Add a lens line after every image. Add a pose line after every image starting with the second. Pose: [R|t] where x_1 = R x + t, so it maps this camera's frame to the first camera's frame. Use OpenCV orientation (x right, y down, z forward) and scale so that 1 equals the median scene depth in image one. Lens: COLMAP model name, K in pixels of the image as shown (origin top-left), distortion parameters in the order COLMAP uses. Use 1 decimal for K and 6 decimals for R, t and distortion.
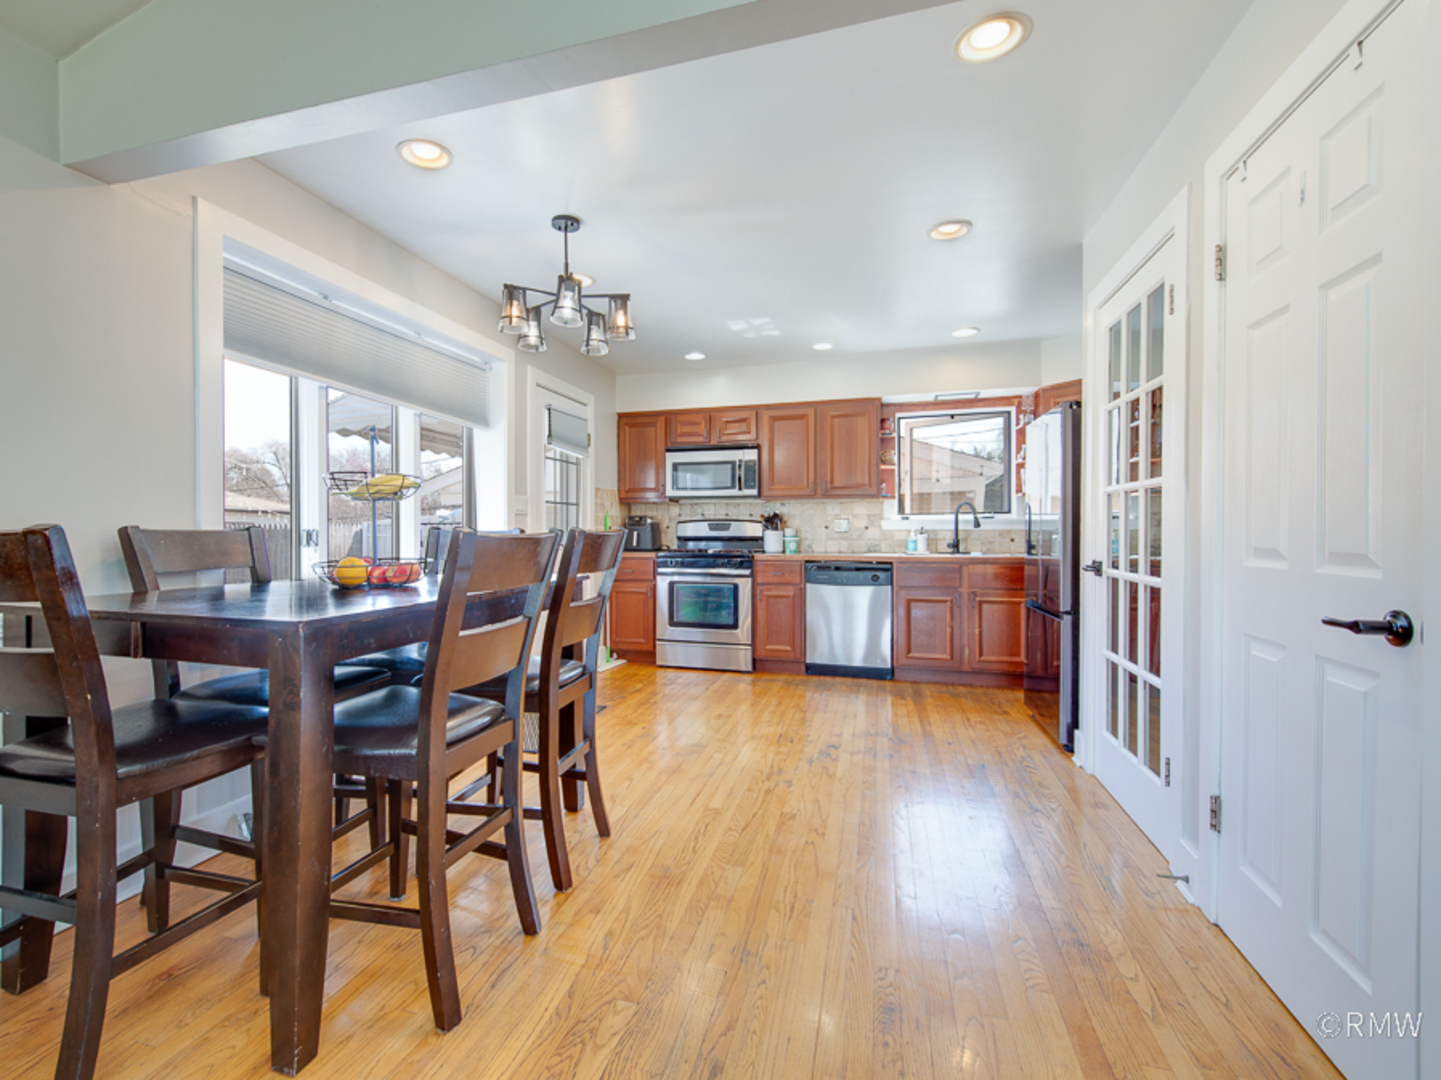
lens RADIAL K [[778.1, 0, 595.6], [0, 778.1, 535.9], [0, 0, 1]] dist [0.019080, 0.000188]
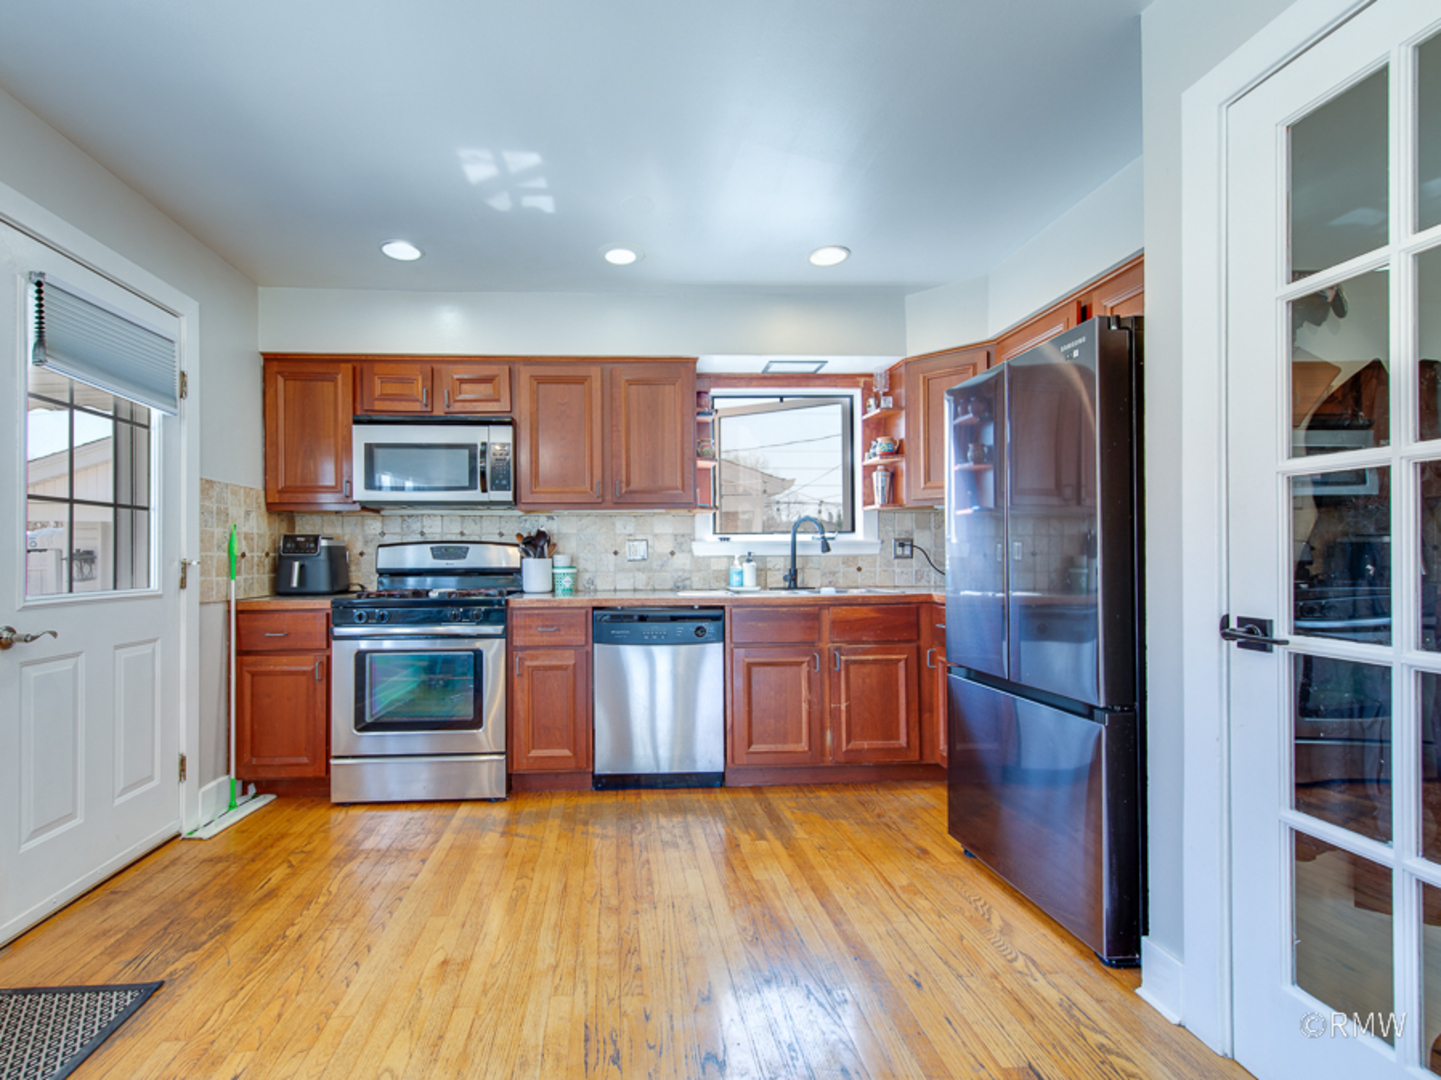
lens RADIAL K [[882.3, 0, 719.4], [0, 882.3, 548.5], [0, 0, 1]] dist [0.004691, -0.000210]
pose [[0.901605, -0.001998, 0.432556, 0.055048], [0.009714, 0.999831, -0.015628, -0.002450], [-0.432451, 0.018292, 0.901472, 0.310463]]
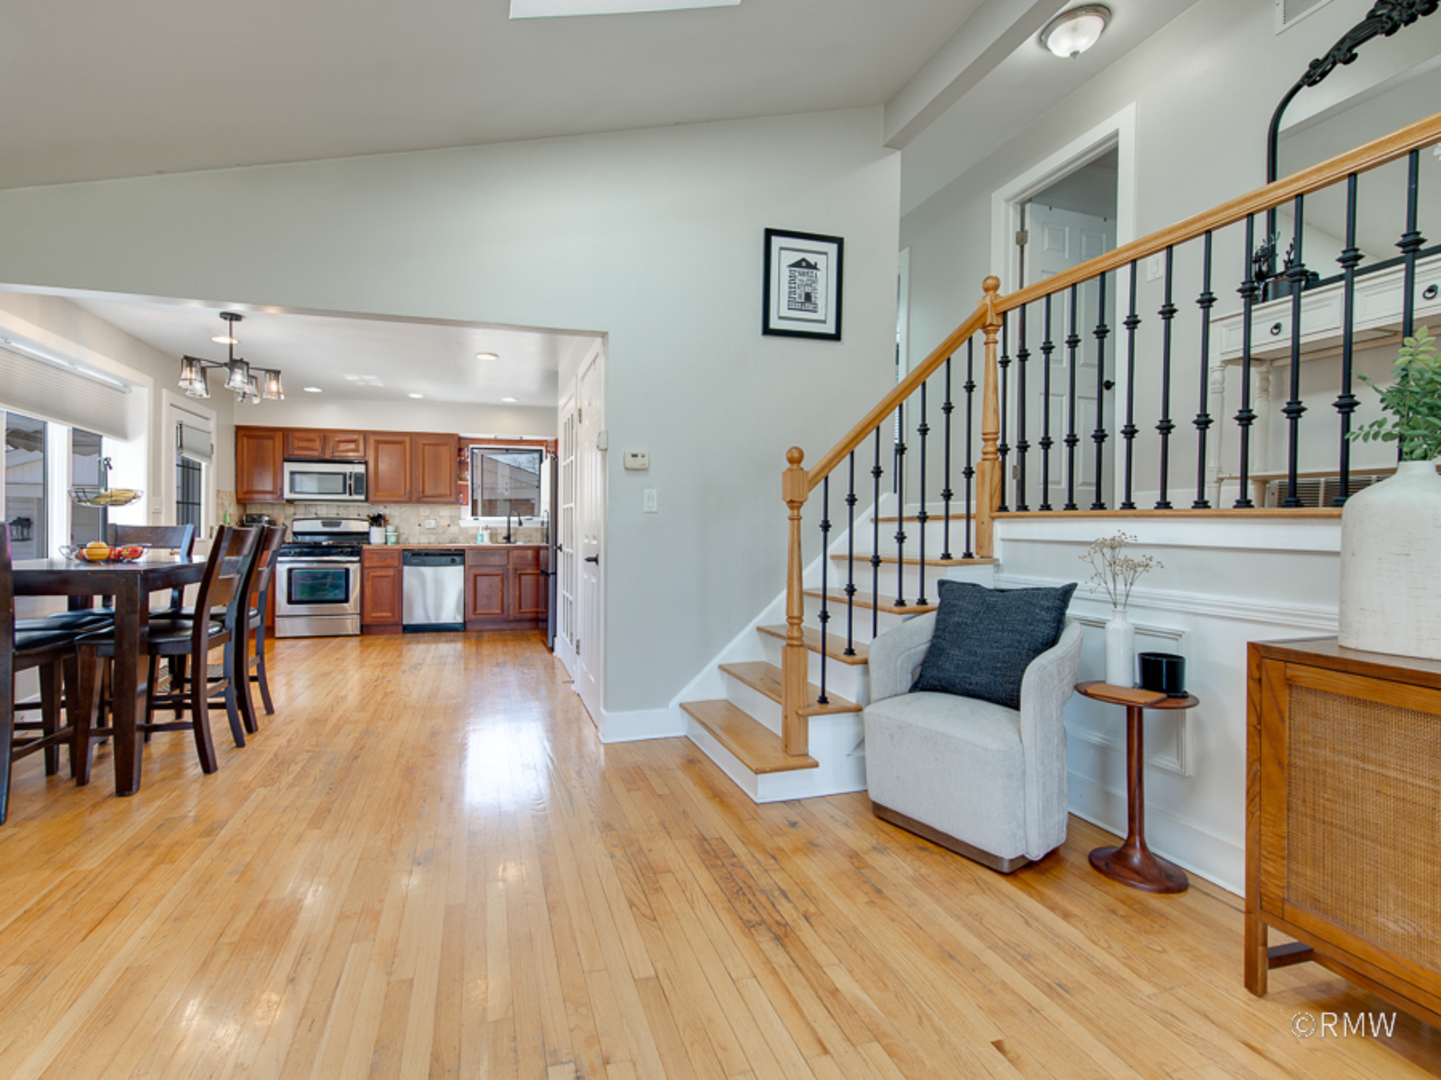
lens RADIAL K [[696.3, 0, 670.8], [0, 696.3, 526.6], [0, 0, 1]] dist [0.016304, -0.000184]
pose [[0.810281, 0.005950, 0.586011, -0.063227], [-0.000651, 0.999957, -0.009253, 0.002773], [-0.586041, 0.007116, 0.810250, -0.250734]]
